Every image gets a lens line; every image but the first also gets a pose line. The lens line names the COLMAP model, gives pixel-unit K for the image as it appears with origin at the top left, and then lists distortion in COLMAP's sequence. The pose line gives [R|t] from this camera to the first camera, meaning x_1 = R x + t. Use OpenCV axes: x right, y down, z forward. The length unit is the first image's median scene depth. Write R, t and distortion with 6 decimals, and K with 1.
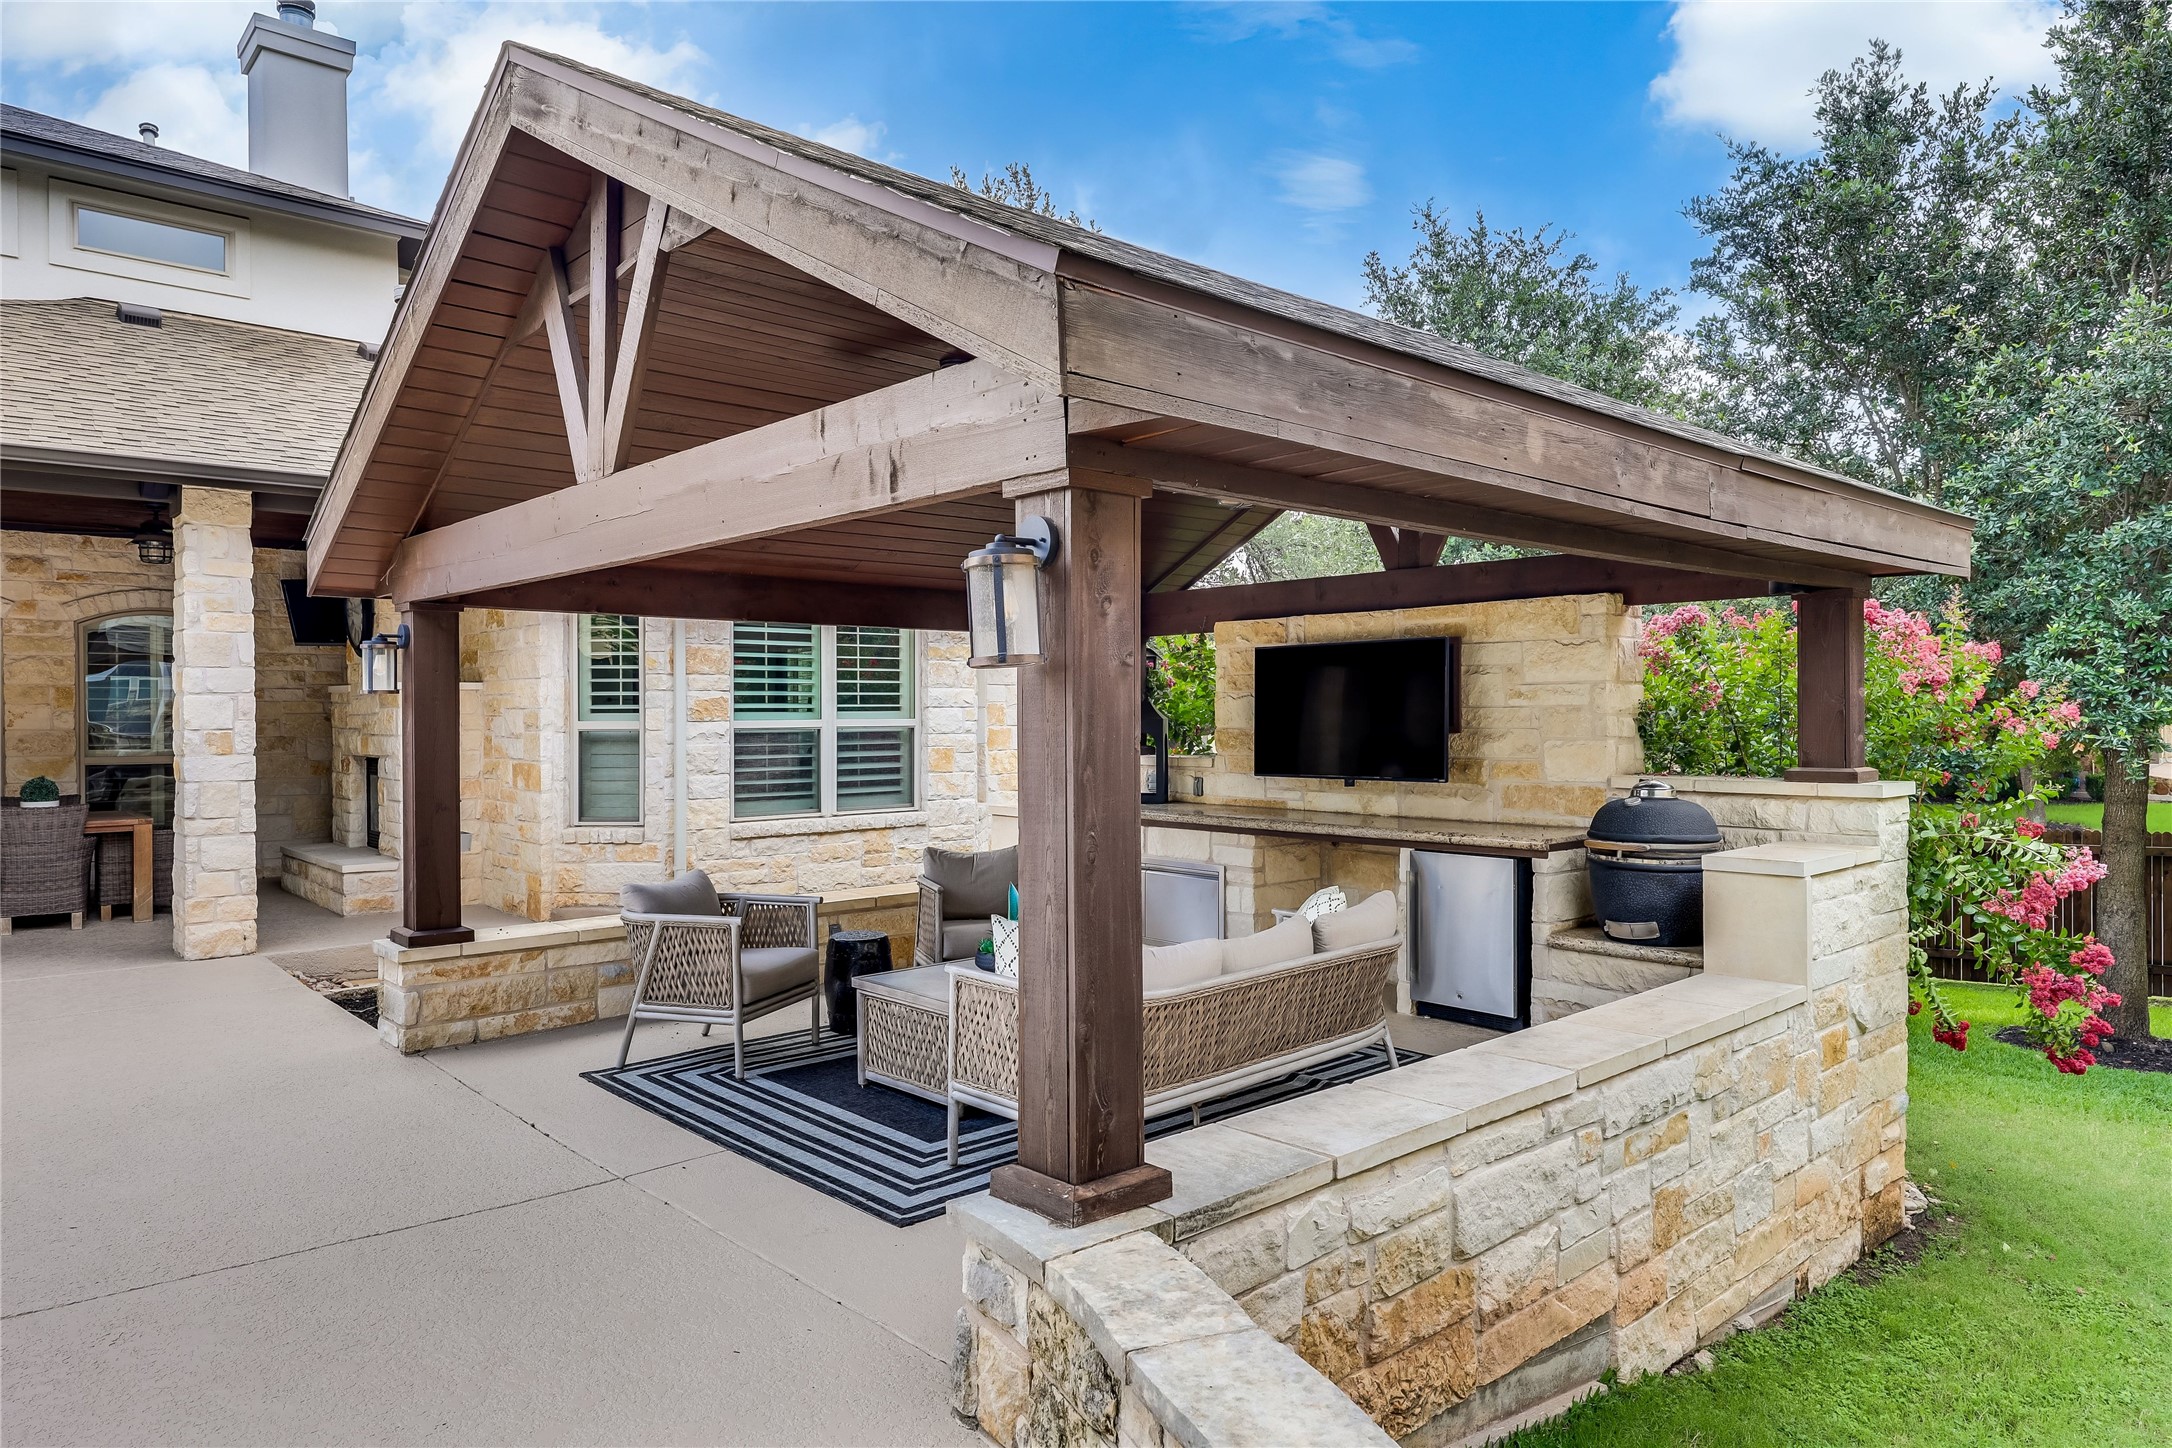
lens RADIAL K [[1365.6, 0, 1074.7], [0, 1365.6, 716.2], [0, 0, 1]] dist [0.000600, 0.004988]
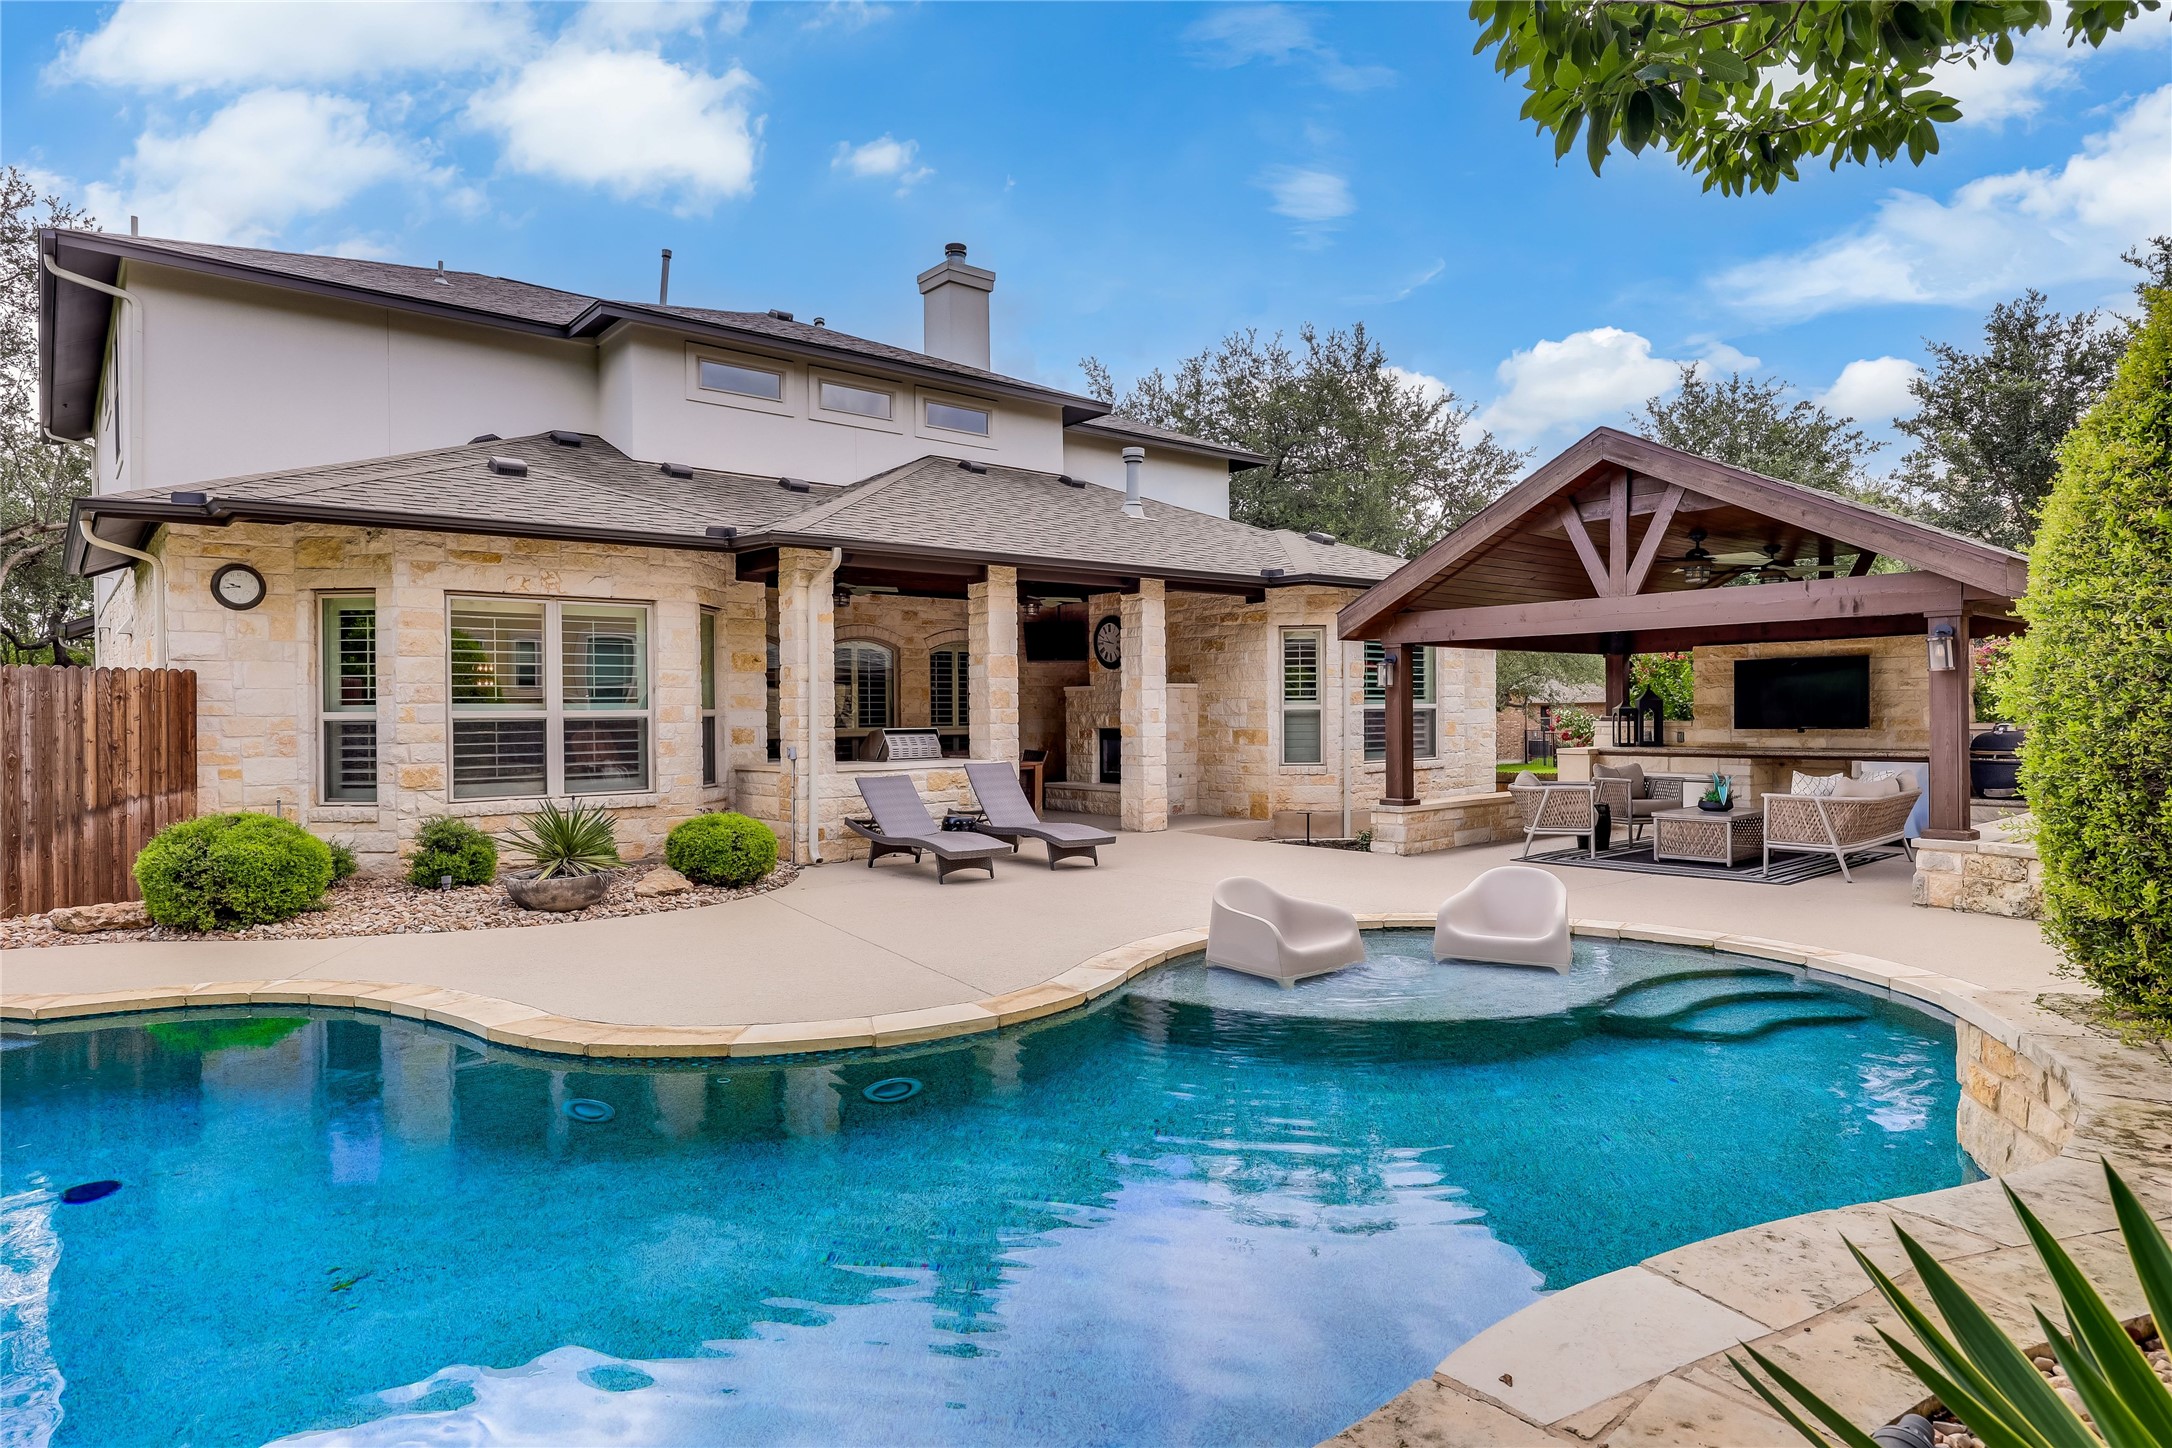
lens RADIAL K [[1220.9, 0, 1076.9], [0, 1220.9, 718.7], [0, 0, 1]] dist [0.005787, 0.001748]
pose [[0.999567, -0.005647, -0.028874, -0.591380], [0.005673, 0.999984, 0.000815, 0.018537], [0.028869, -0.000979, 0.999583, -0.576879]]
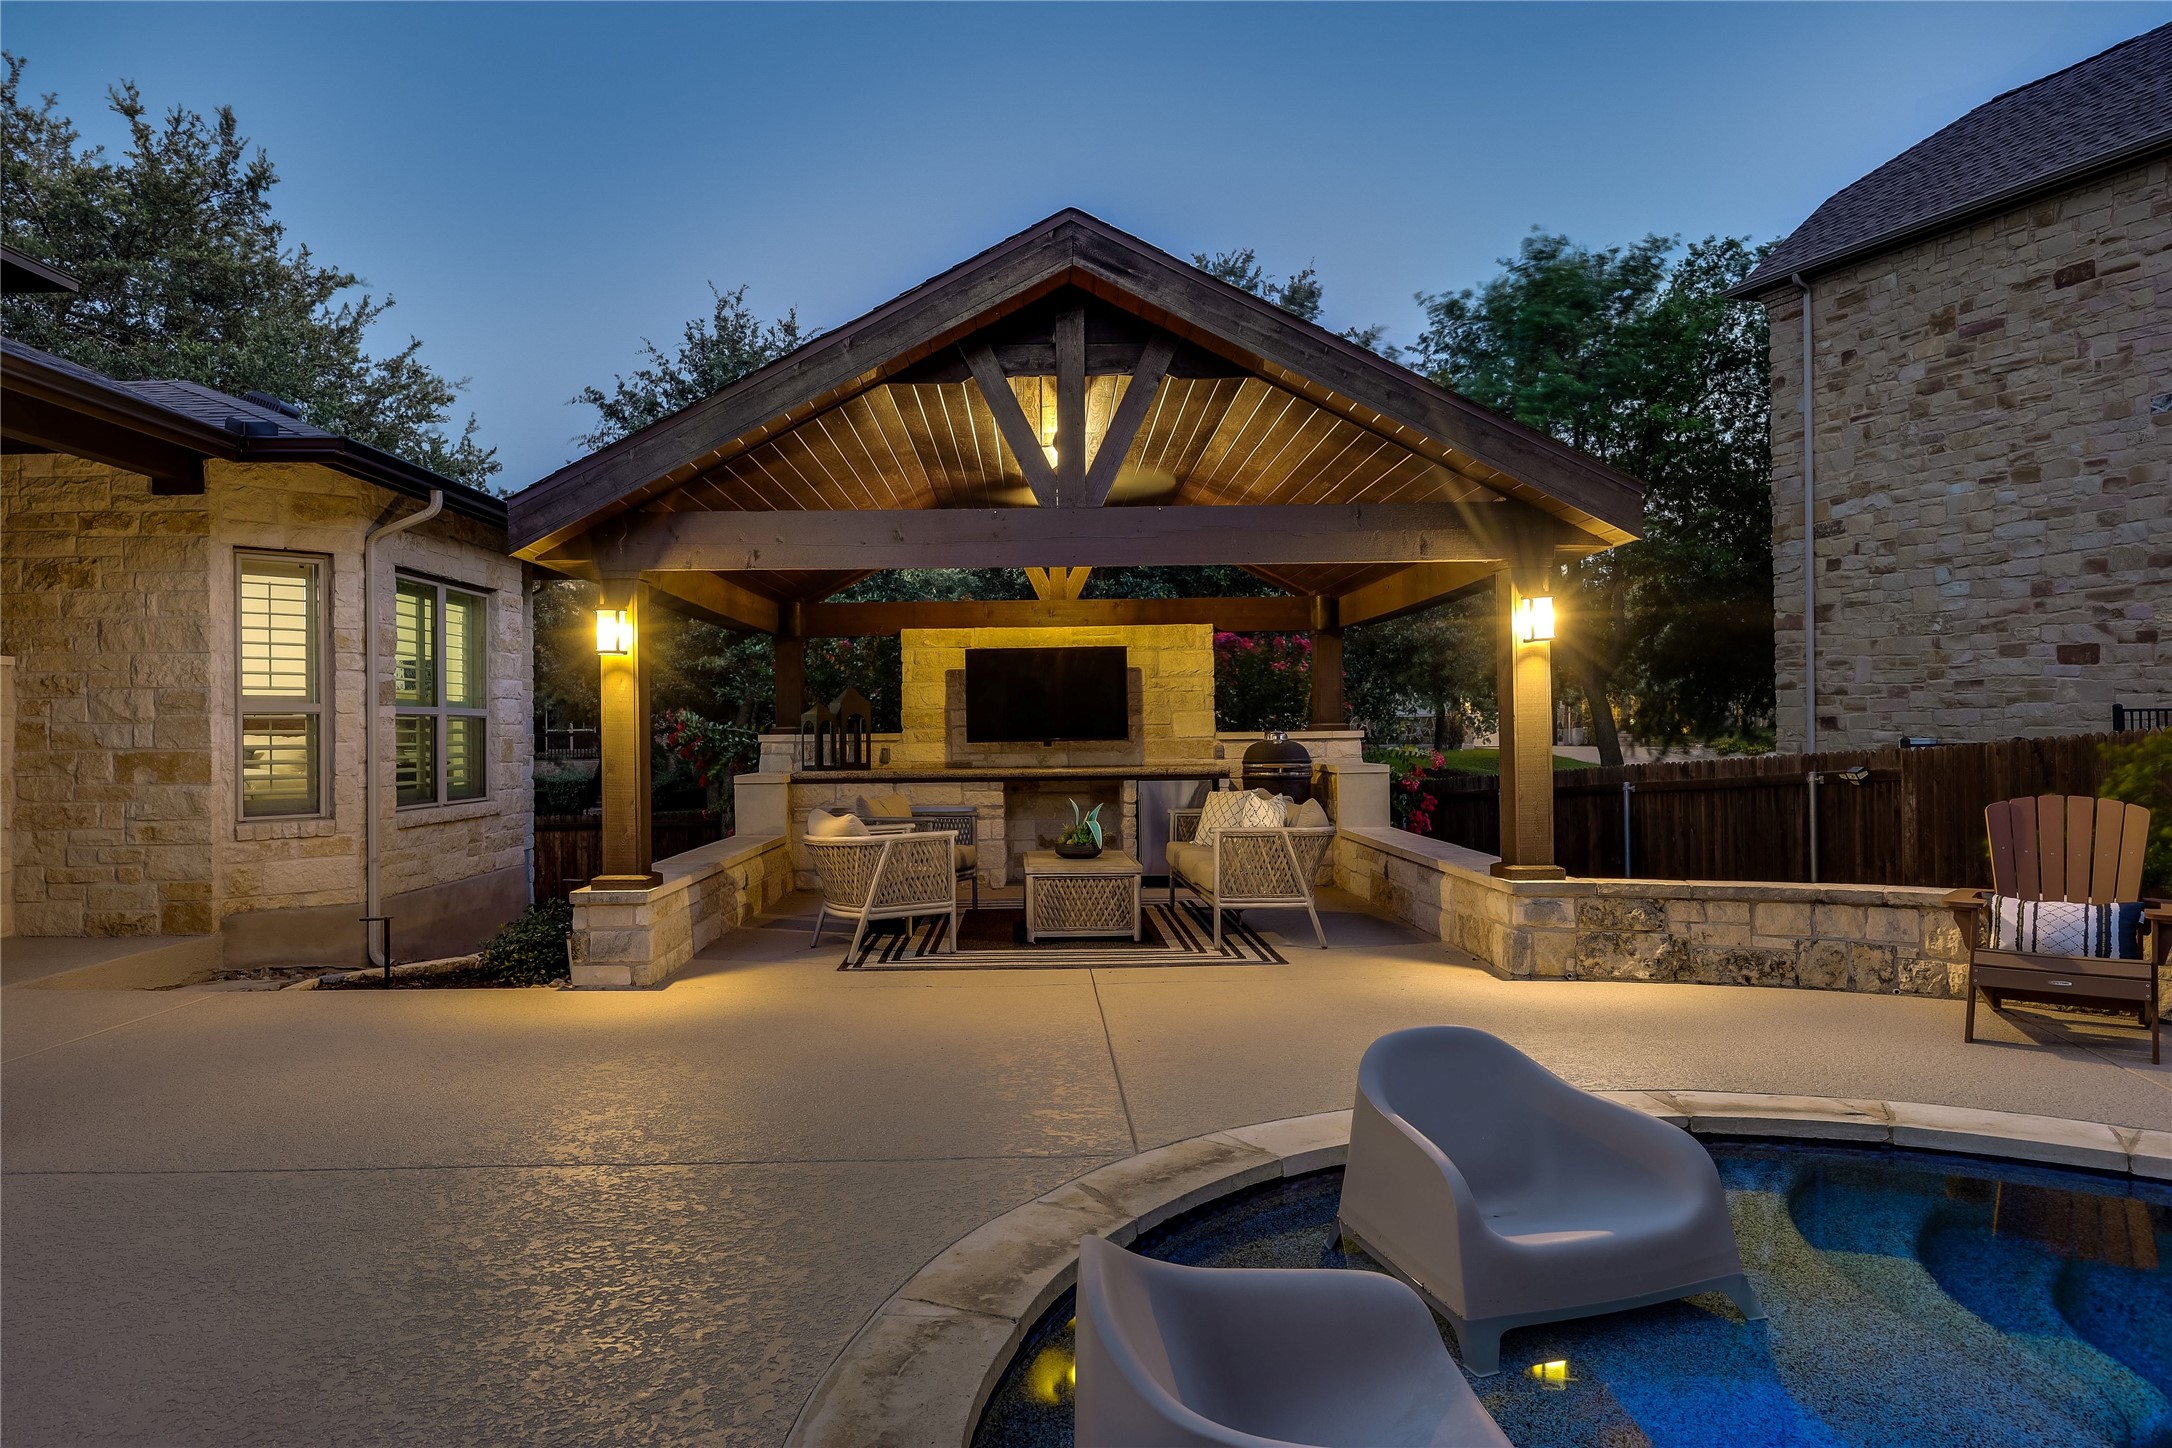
lens RADIAL K [[1365.6, 0, 1039.8], [0, 1365.6, 726.4], [0, 0, 1]] dist [0.000600, 0.004988]
pose [[0.673471, 0.000286, 0.739214, -0.679602], [0.012123, 0.999861, -0.011431, 0.035454], [-0.739114, 0.016660, 0.673374, 0.021971]]
